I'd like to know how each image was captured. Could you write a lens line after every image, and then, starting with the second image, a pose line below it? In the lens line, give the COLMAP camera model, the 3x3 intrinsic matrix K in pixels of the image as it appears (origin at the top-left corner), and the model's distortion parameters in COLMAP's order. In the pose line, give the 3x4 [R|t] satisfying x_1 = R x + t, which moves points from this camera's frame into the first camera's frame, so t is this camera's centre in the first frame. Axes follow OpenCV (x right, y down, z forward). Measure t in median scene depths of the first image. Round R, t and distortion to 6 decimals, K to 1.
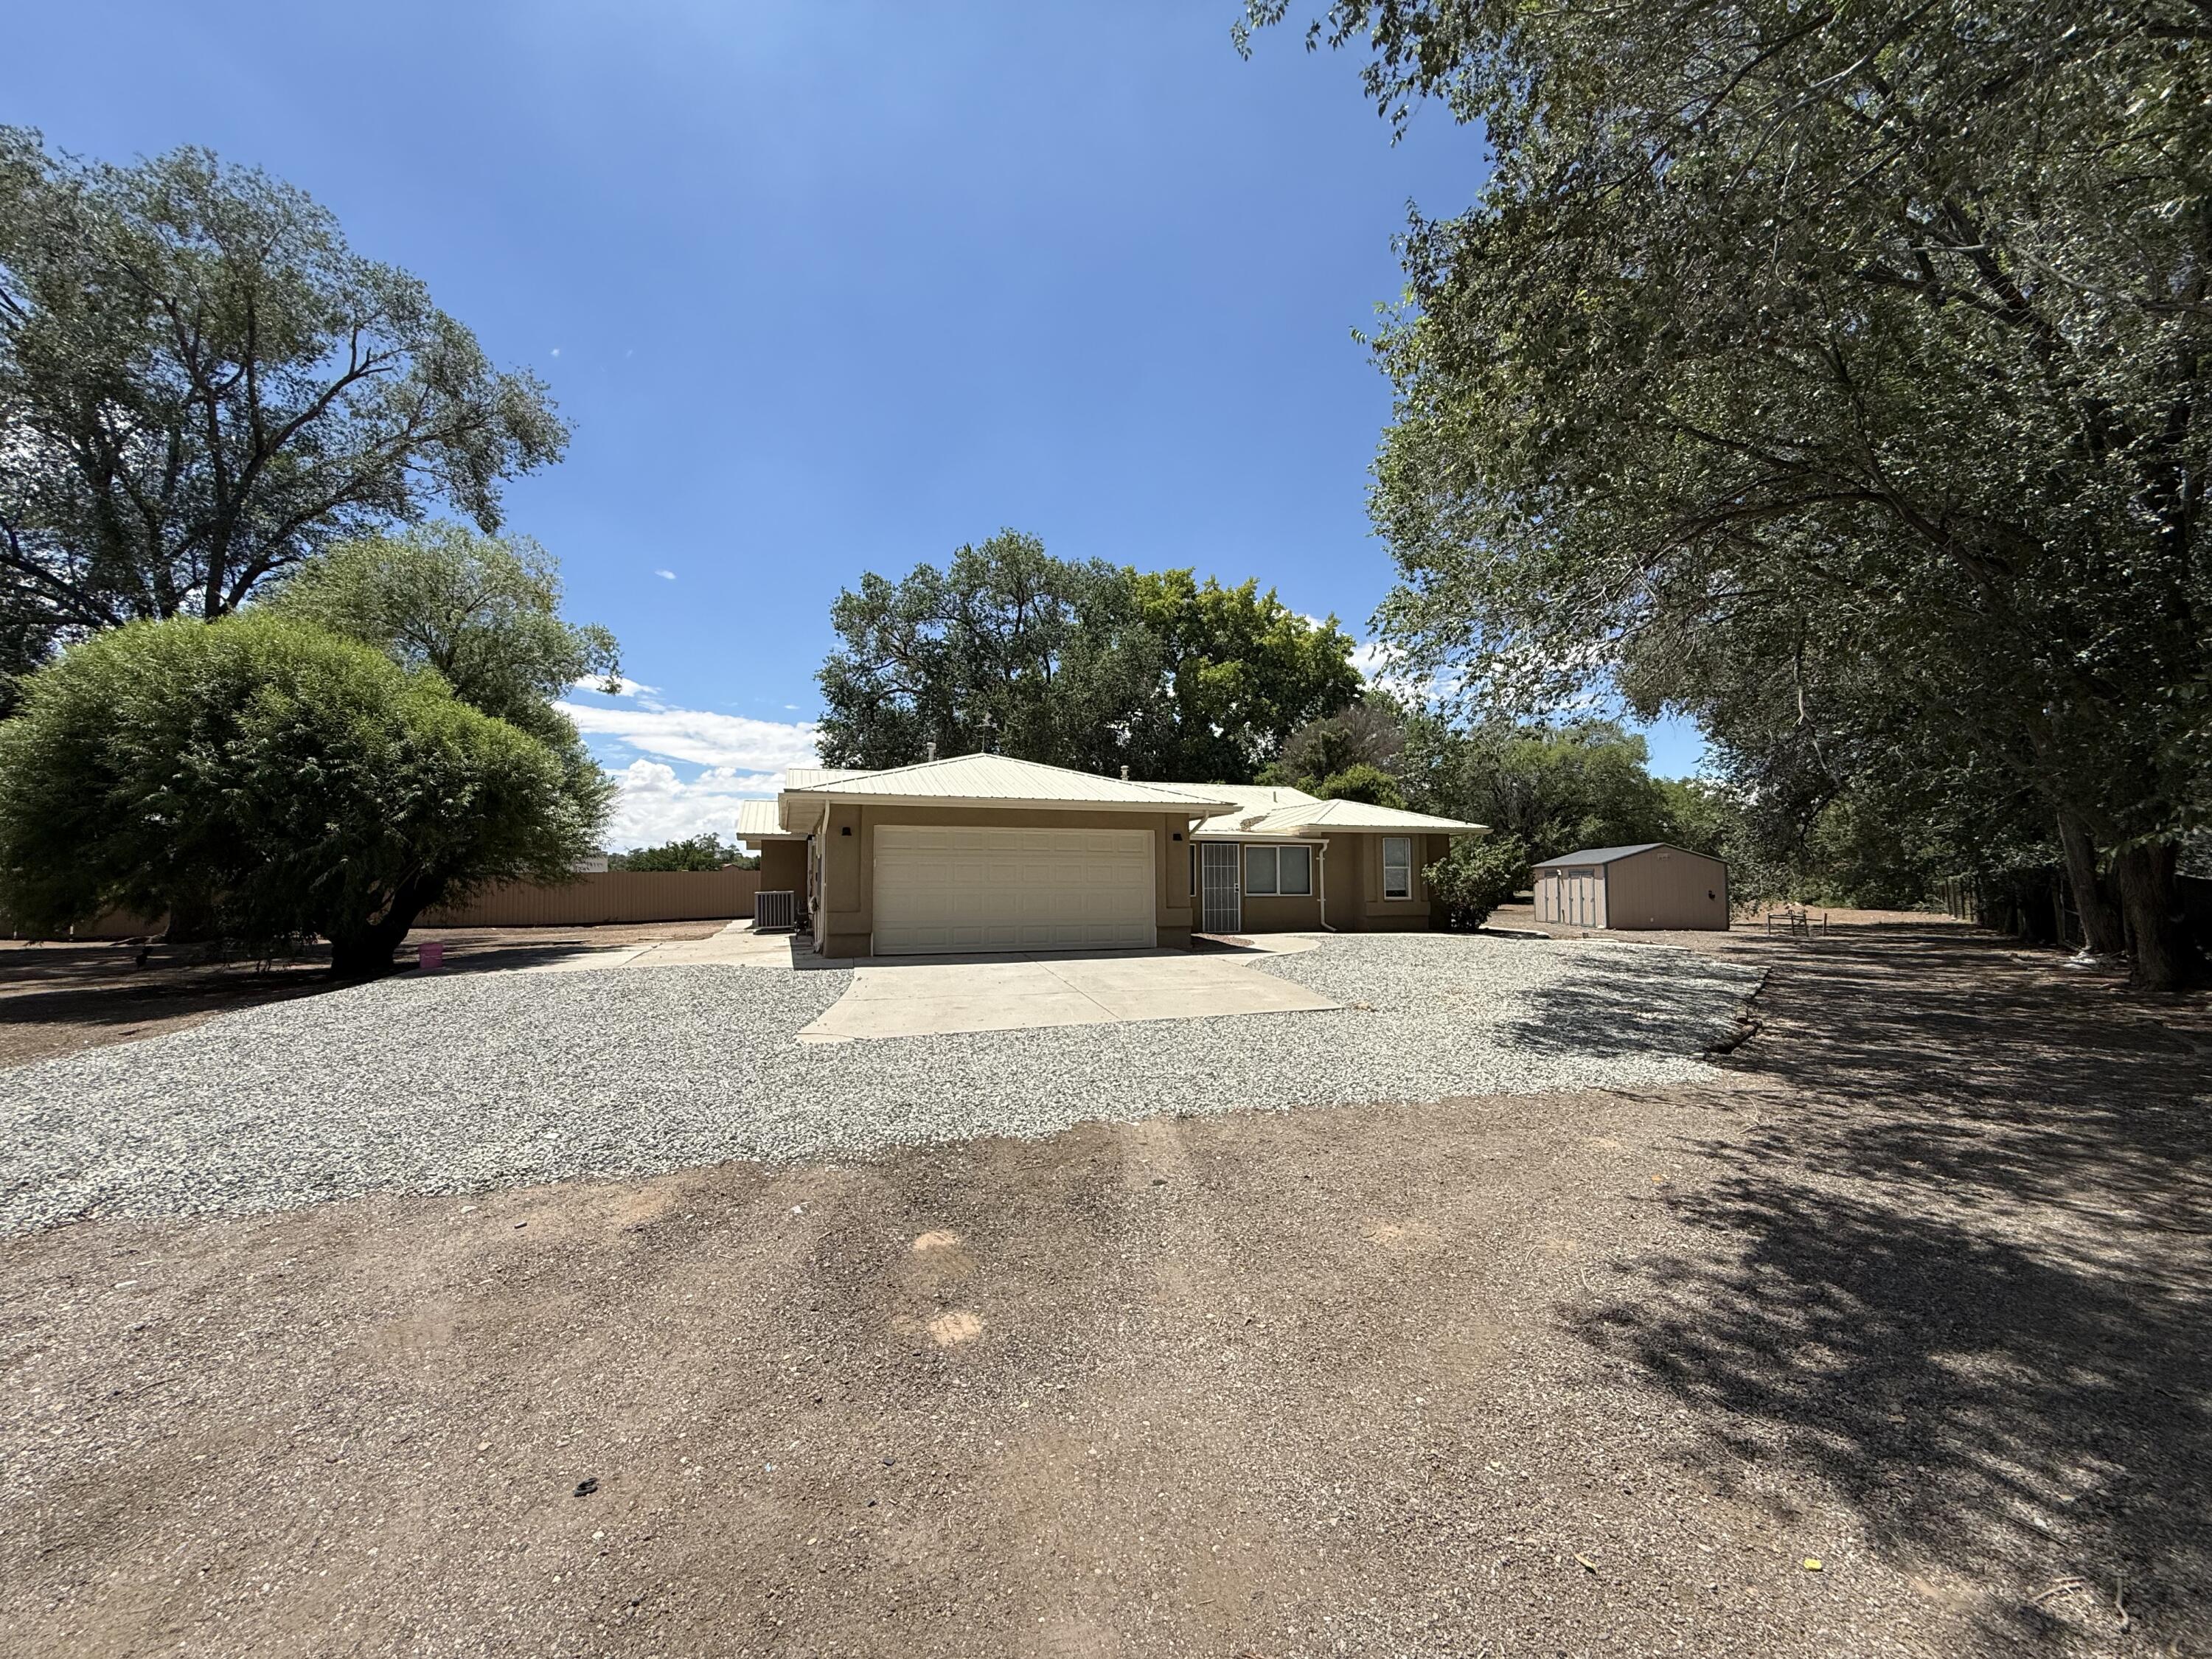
lens RADIAL K [[884.1, 0, 1100.7], [0, 884.1, 832.3], [0, 0, 1]] dist [0.000016, 0.000298]
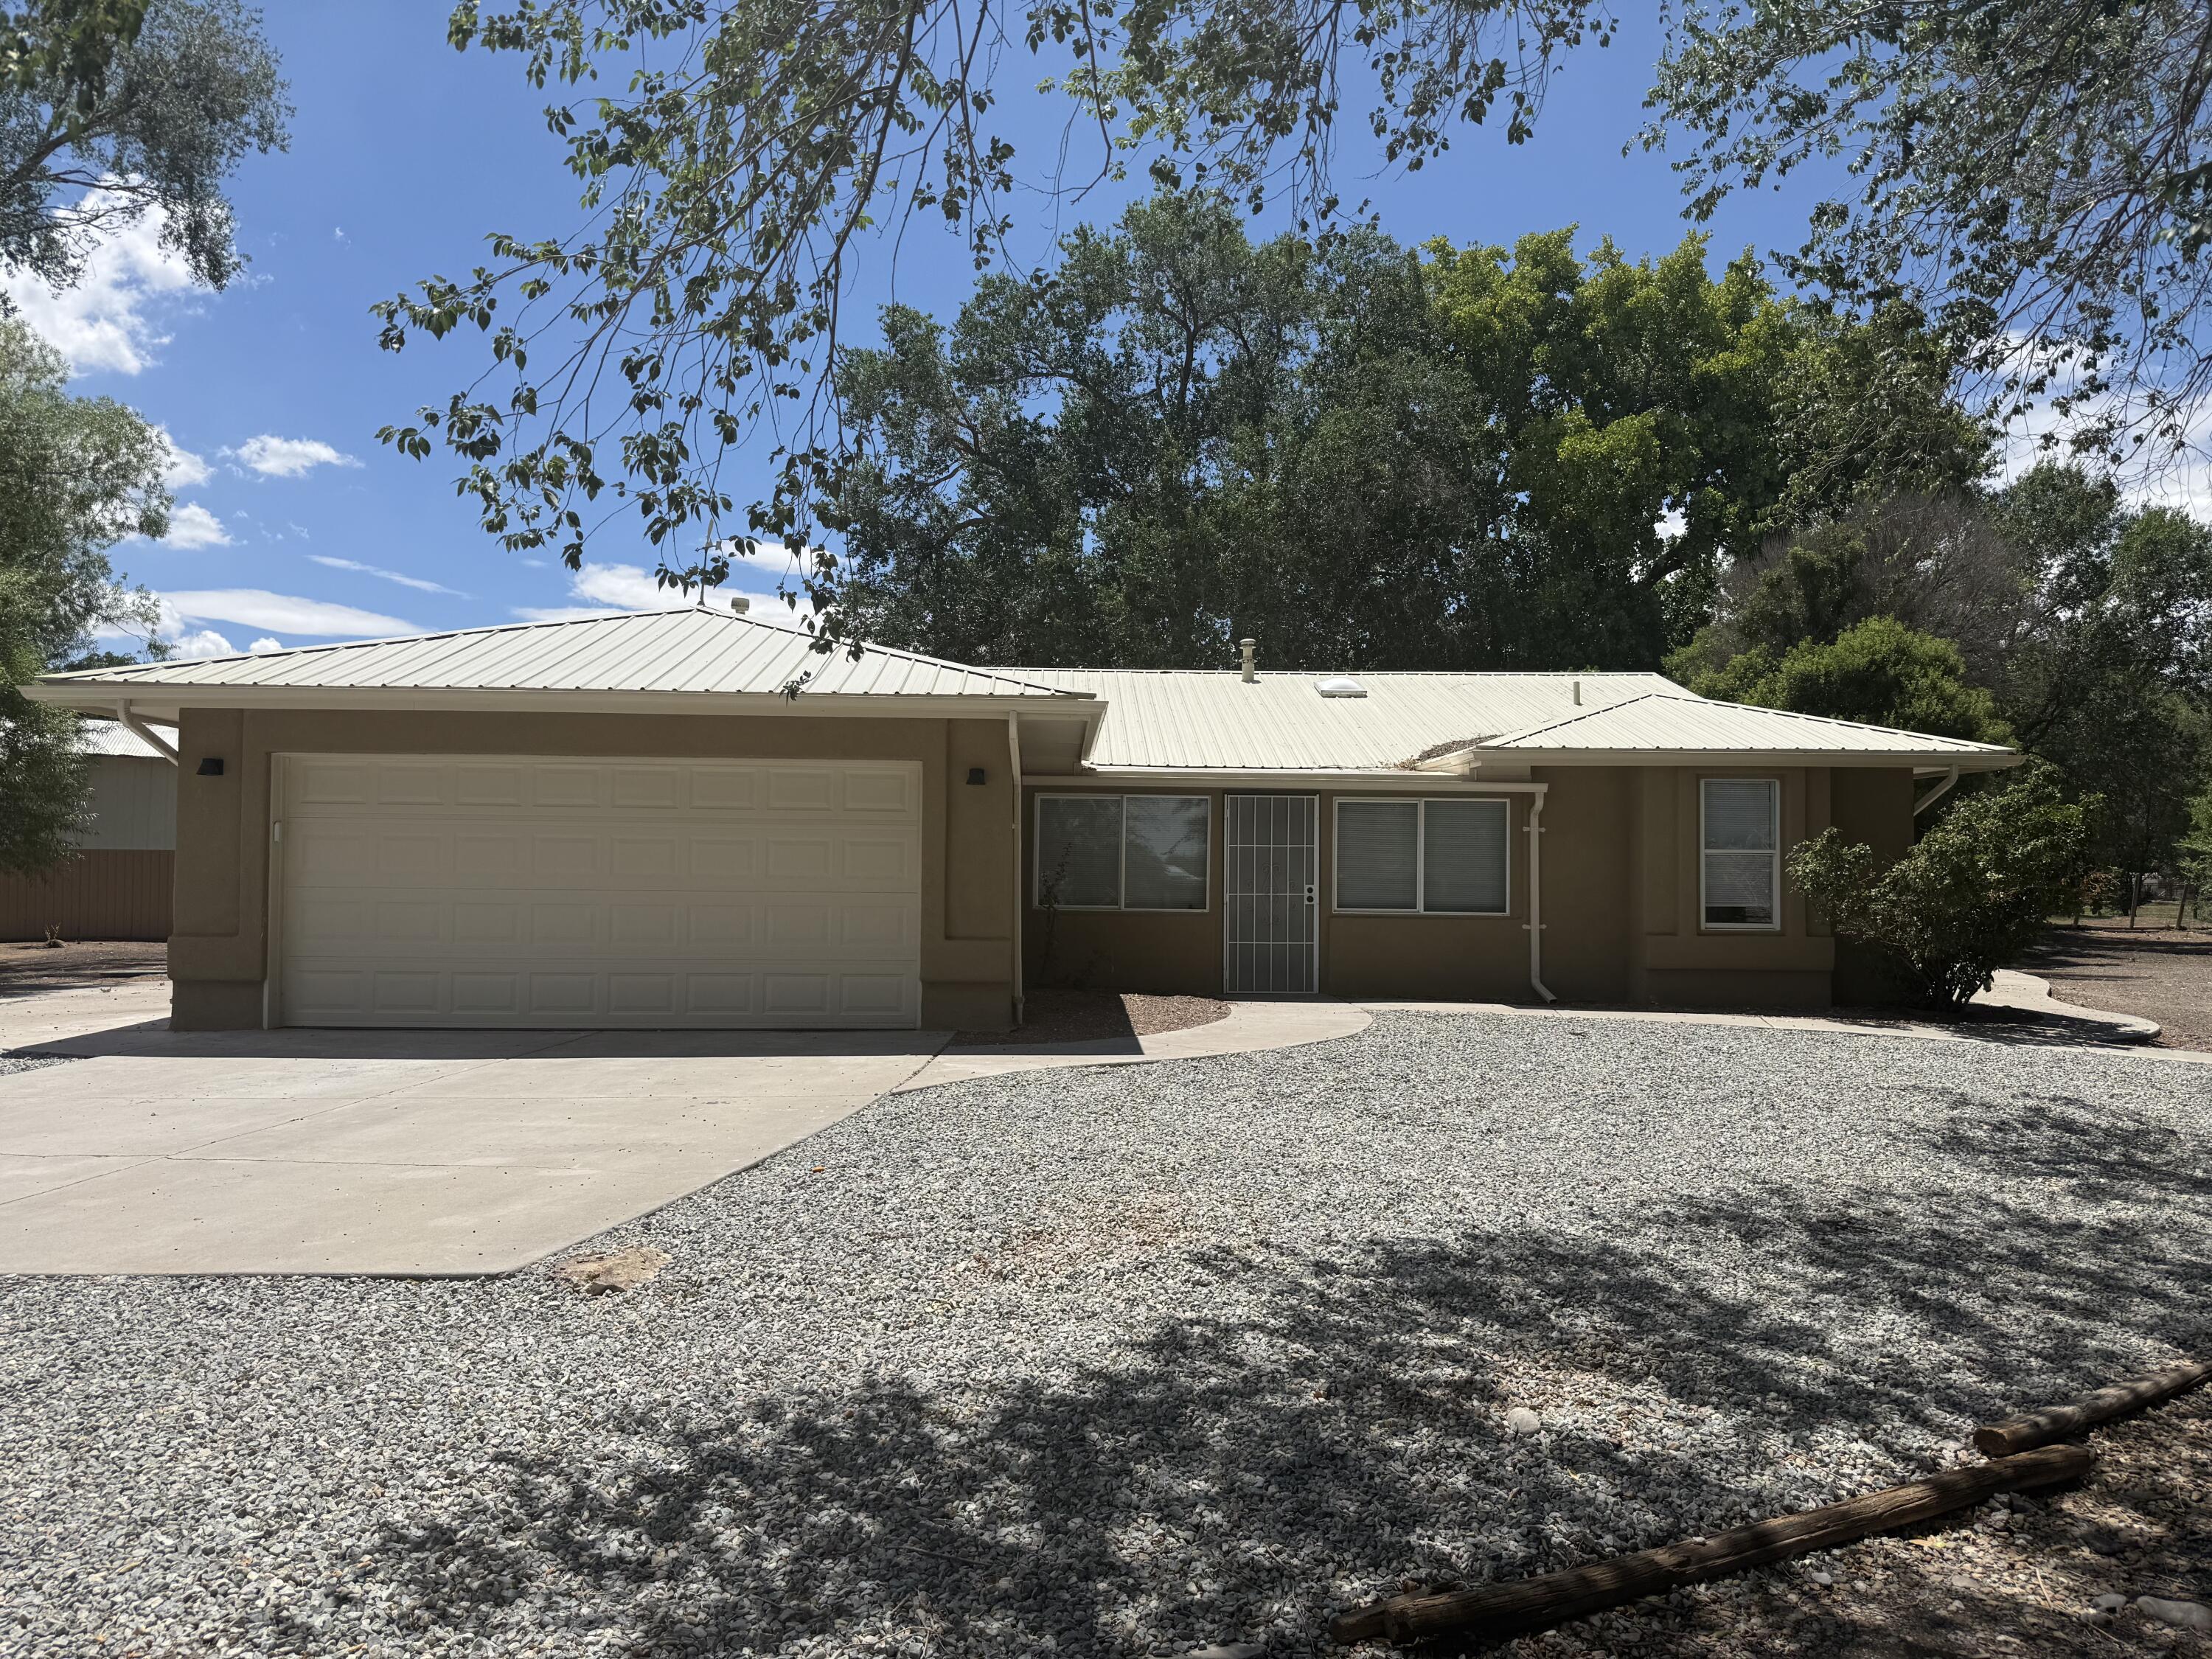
lens RADIAL K [[1551.3, 0, 1106.0], [0, 1551.3, 829.5], [0, 0, 1]] dist [-0.002347, -0.000751]
pose [[0.938287, 0.002859, -0.345847, 0.191454], [0.006025, 0.999679, 0.024610, 0.006345], [0.345806, -0.025175, 0.937968, 0.139670]]
